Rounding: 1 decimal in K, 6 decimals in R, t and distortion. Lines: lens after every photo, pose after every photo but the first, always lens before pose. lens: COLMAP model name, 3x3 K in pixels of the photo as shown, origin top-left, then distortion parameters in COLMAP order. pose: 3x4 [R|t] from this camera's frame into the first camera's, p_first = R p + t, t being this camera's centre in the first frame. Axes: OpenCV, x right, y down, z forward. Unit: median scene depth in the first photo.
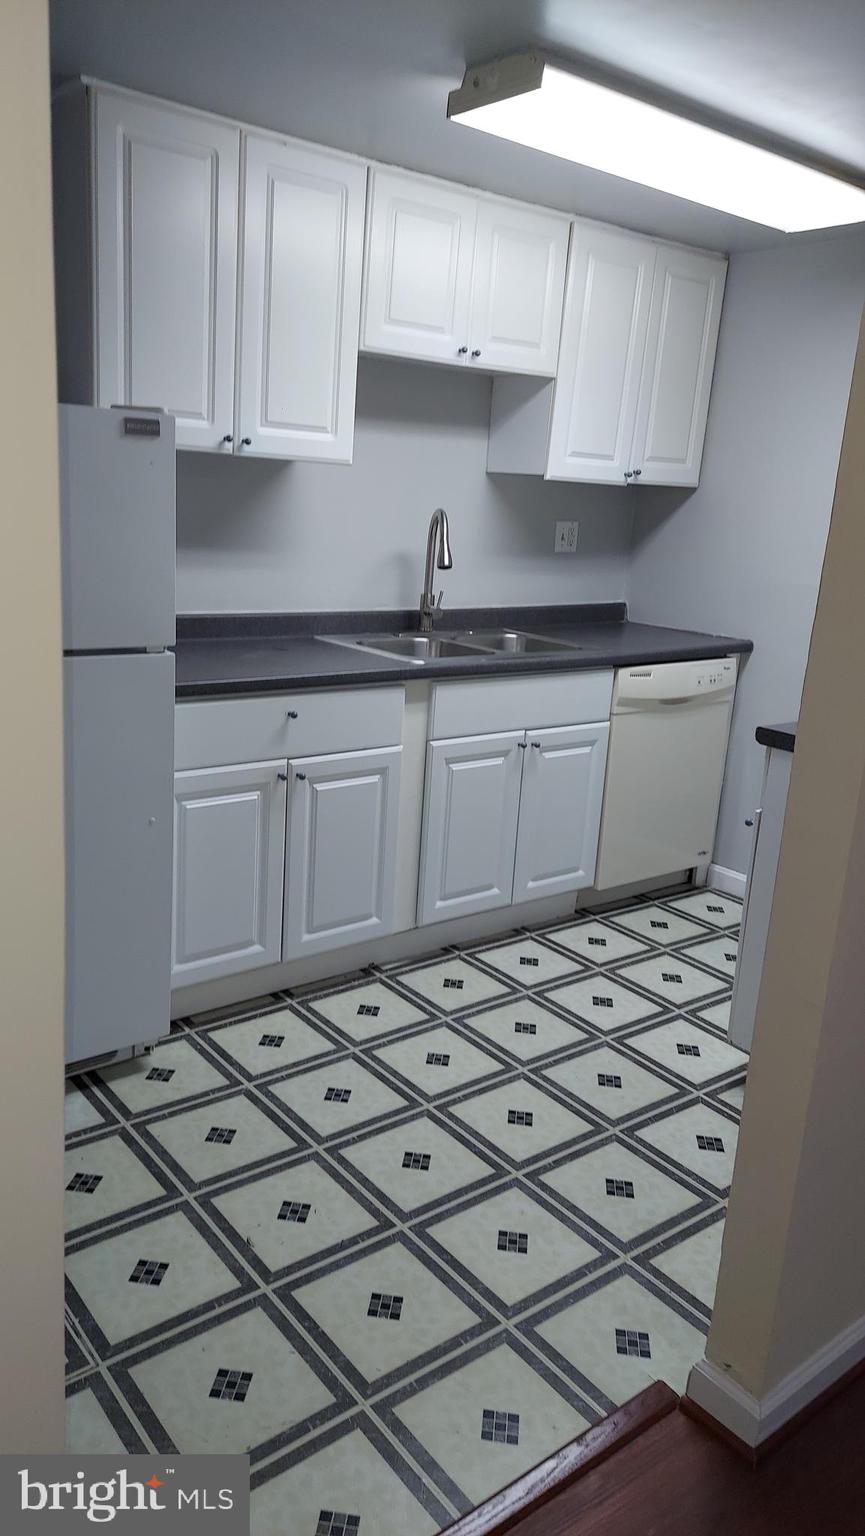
lens RADIAL K [[1094.6, 0, 431.3], [0, 1094.6, 771.2], [0, 0, 1]] dist [0.125019, -0.132803]
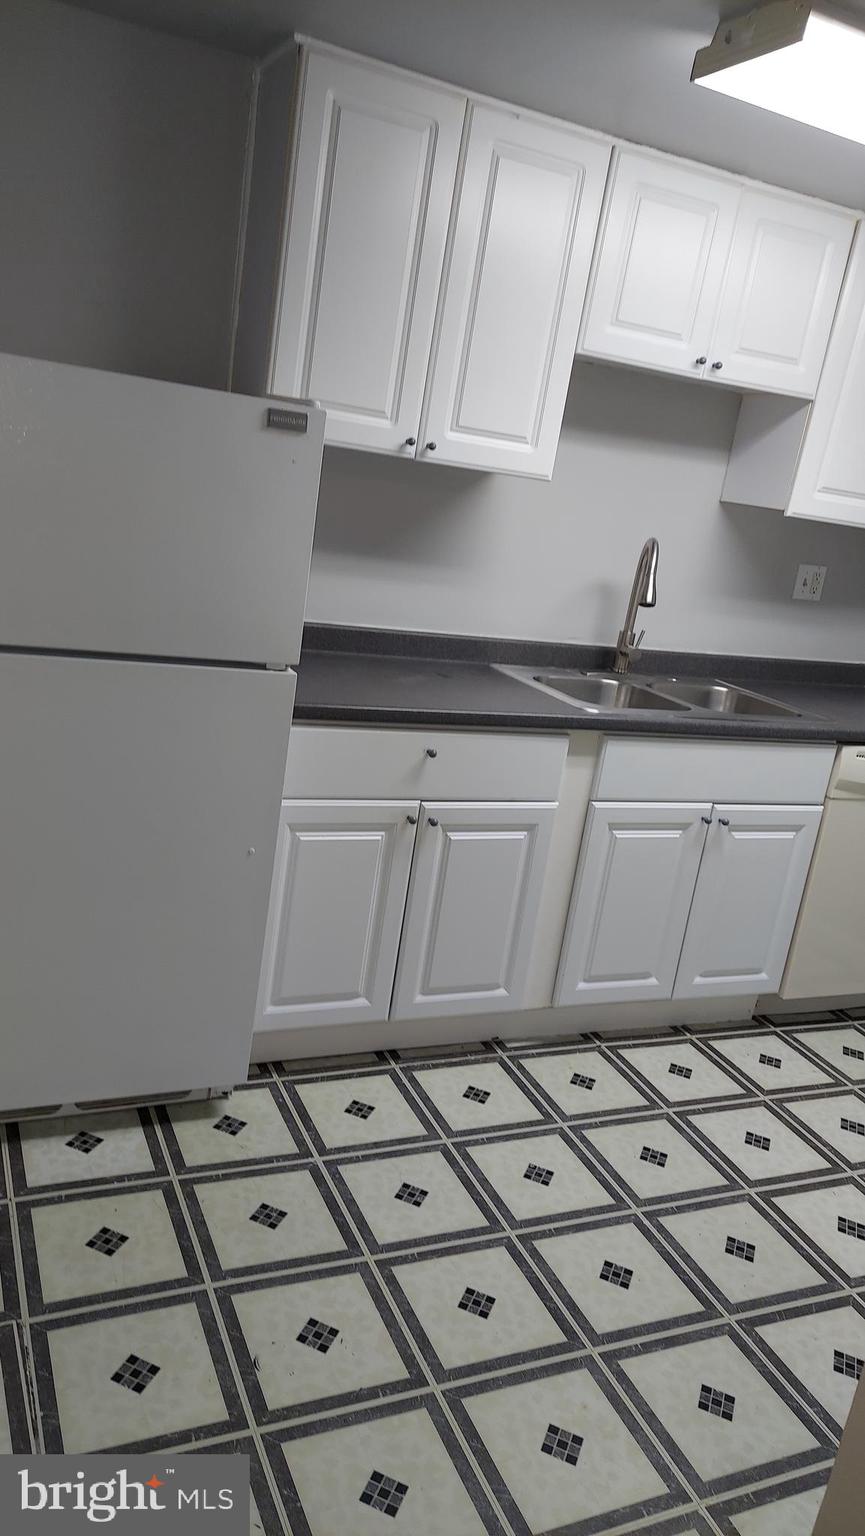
lens RADIAL K [[1110.0, 0, 432.5], [0, 1110.0, 768.0], [0, 0, 1]] dist [0.107556, -0.104424]
pose [[0.965981, 0.144715, -0.214330, 0.063933], [-0.147410, 0.989069, 0.003442, -0.039601], [0.212485, 0.028270, 0.976755, 0.112625]]
